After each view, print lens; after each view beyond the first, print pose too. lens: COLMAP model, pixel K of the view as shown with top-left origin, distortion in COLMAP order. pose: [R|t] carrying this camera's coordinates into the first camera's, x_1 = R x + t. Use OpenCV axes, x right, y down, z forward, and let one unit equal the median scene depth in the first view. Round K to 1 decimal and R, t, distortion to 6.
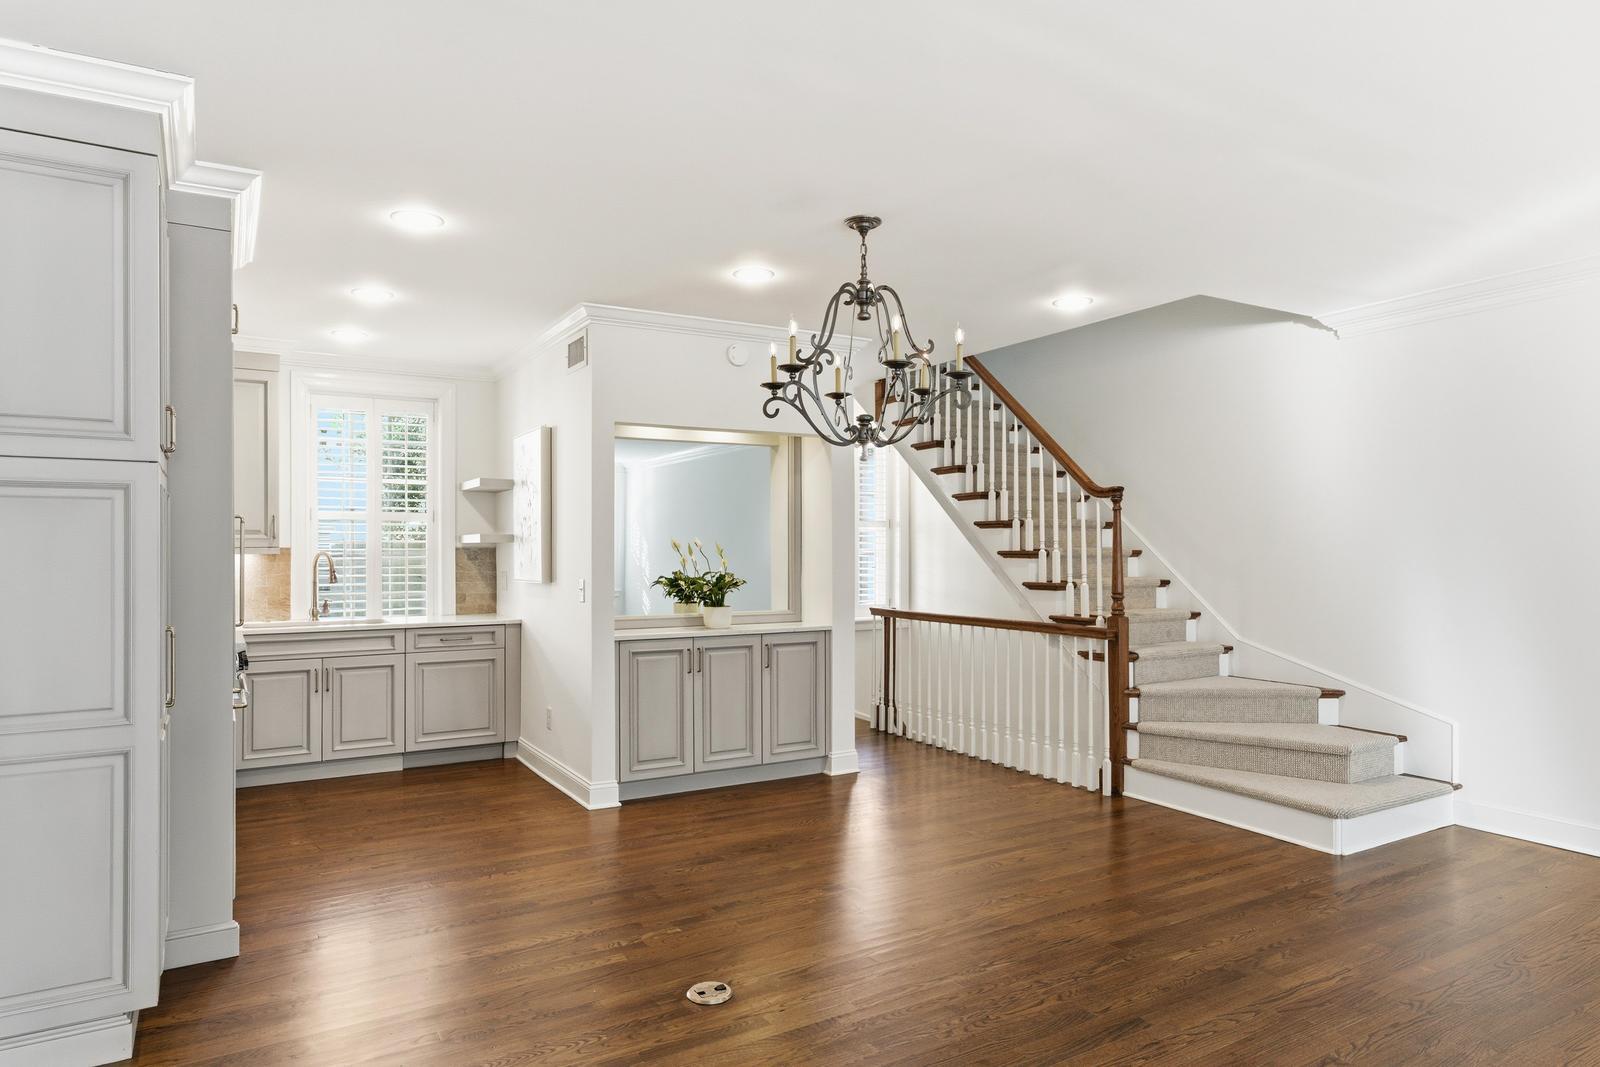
lens RADIAL K [[968.1, 0, 798.7], [0, 968.1, 545.1], [0, 0, 1]] dist [-0.003678, 0.002645]
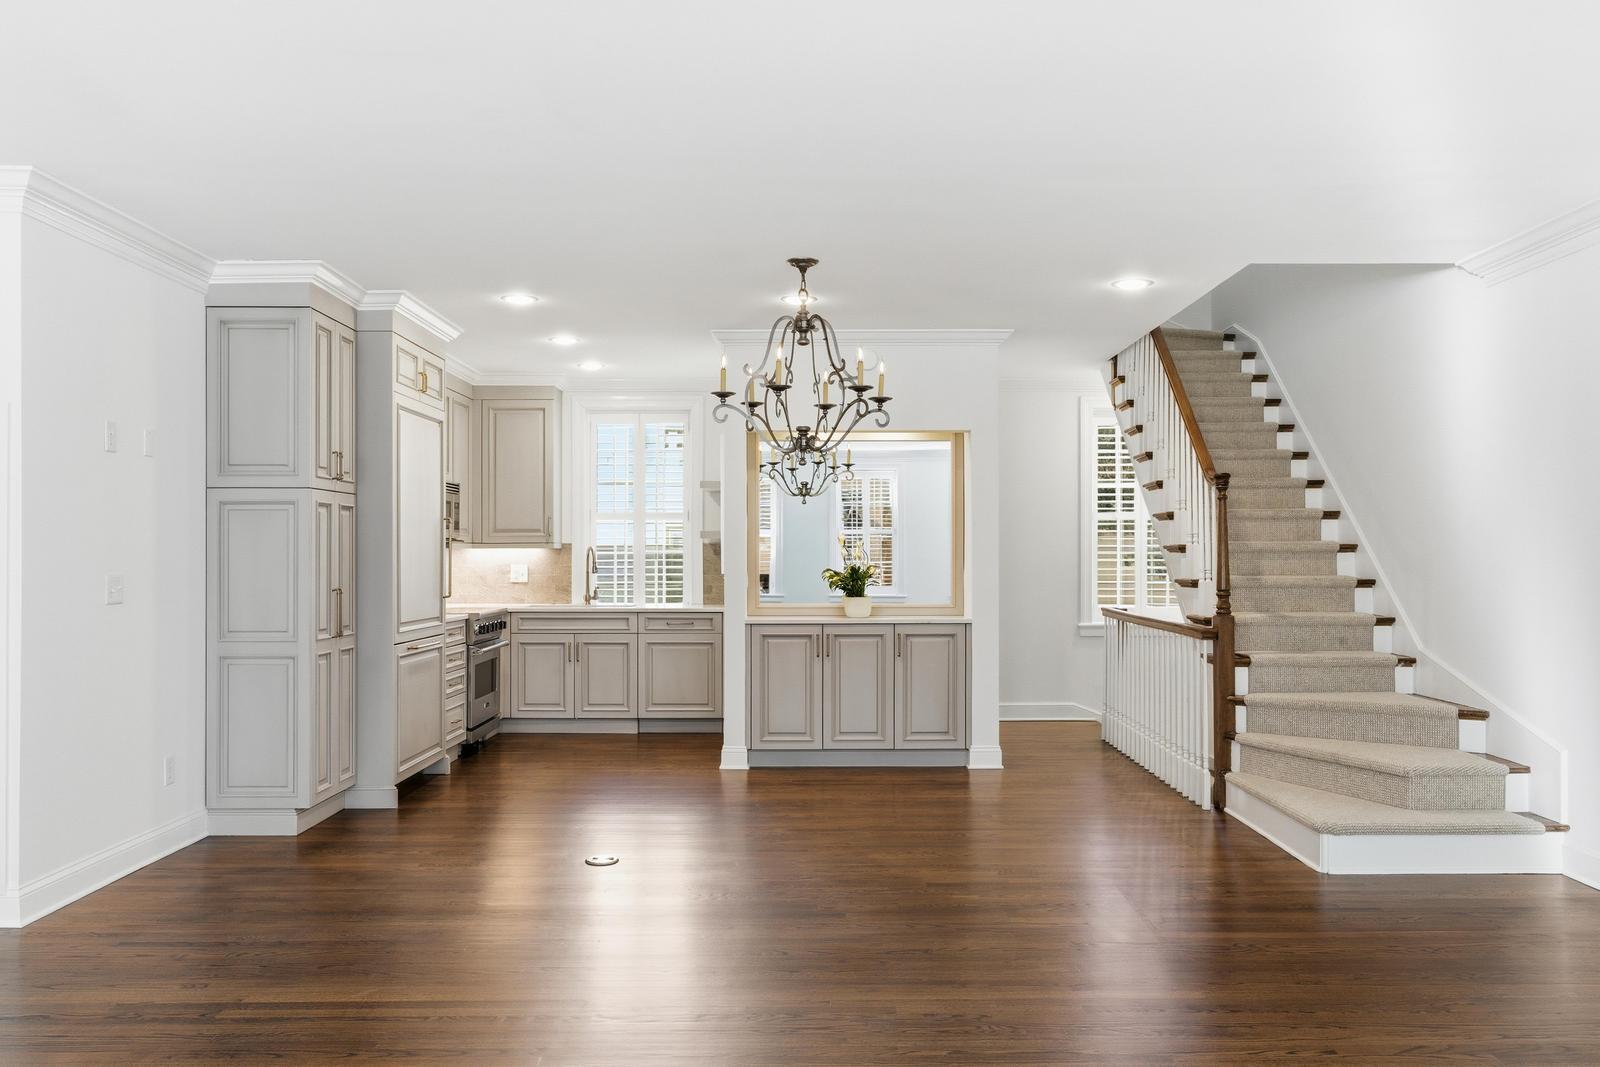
lens RADIAL K [[1241.3, 0, 801.0], [0, 1241.3, 549.8], [0, 0, 1]] dist [-0.001588, 0.001727]
pose [[0.860252, 0.000267, -0.509870, 0.532059], [0.000520, 0.999999, 0.001402, 0.009070], [0.509869, -0.001471, 0.860251, -0.191745]]
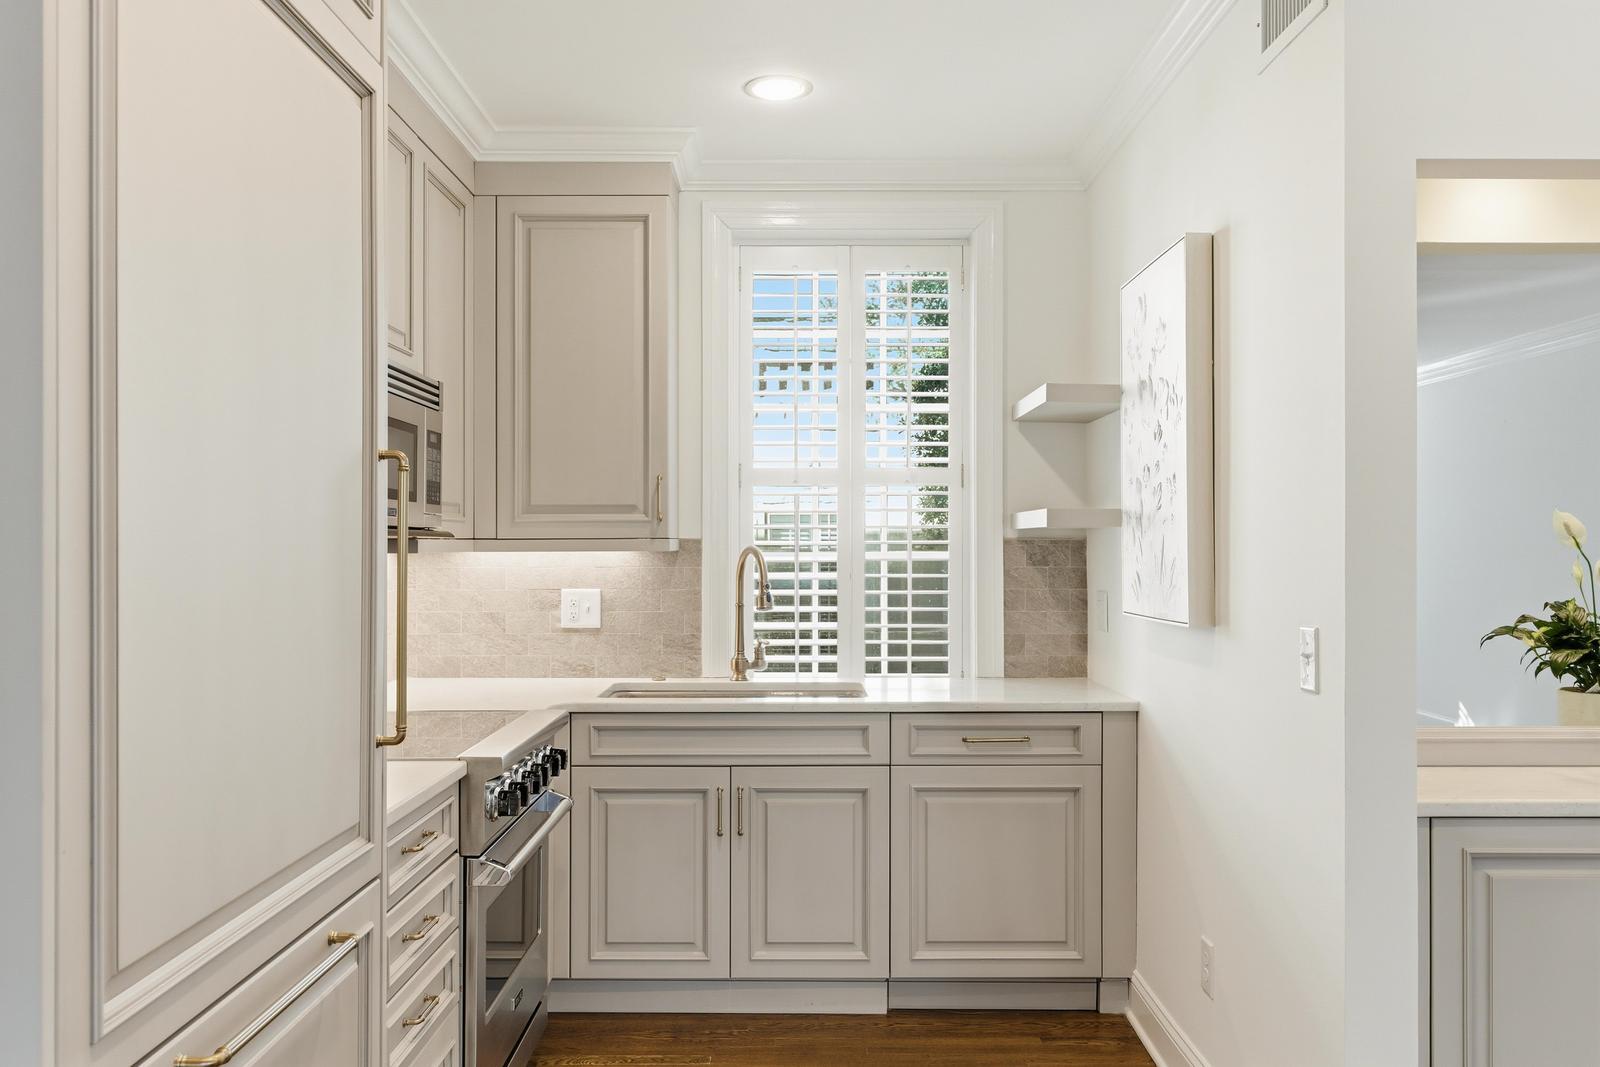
lens RADIAL K [[1287.2, 0, 801.1], [0, 1287.2, 544.9], [0, 0, 1]] dist [0.001796, -0.000877]
pose [[0.858613, 0.001046, -0.512623, -0.127303], [0.001311, 0.999990, 0.004237, 0.003157], [0.512622, -0.004310, 0.858603, 0.449910]]
